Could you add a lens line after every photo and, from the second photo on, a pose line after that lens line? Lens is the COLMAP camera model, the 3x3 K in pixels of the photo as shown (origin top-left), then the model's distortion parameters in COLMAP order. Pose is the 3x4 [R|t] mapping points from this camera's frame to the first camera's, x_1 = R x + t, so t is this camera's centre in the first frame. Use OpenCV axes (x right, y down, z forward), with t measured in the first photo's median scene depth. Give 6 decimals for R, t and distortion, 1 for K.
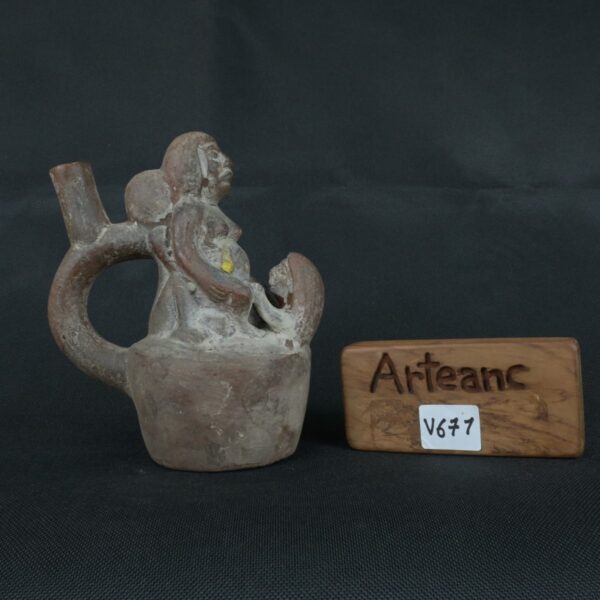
lens RADIAL K [[683.7, 0, 300.0], [0, 683.7, 300.0], [0, 0, 1]] dist [-0.002642, -0.016889]
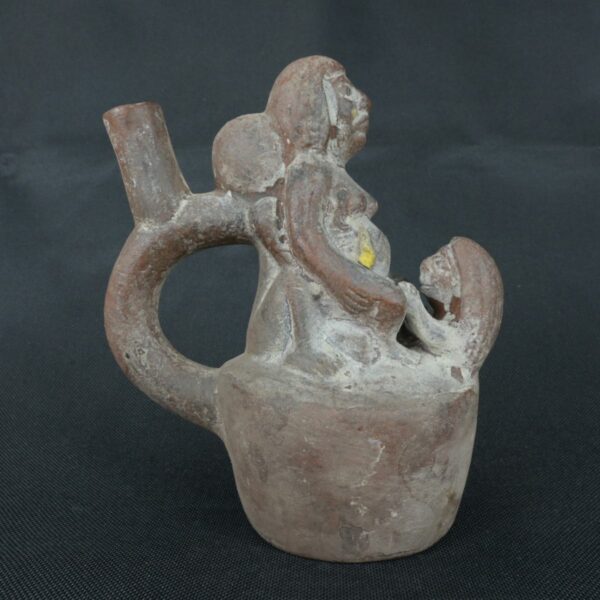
lens RADIAL K [[615.3, 0, 300.0], [0, 615.3, 300.0], [0, 0, 1]] dist [0.002339, -0.009751]
pose [[0.999285, 0.007601, -0.037039, -0.148679], [-0.004889, 0.997338, 0.072752, -0.051907], [0.037493, -0.072519, 0.996662, 0.388383]]
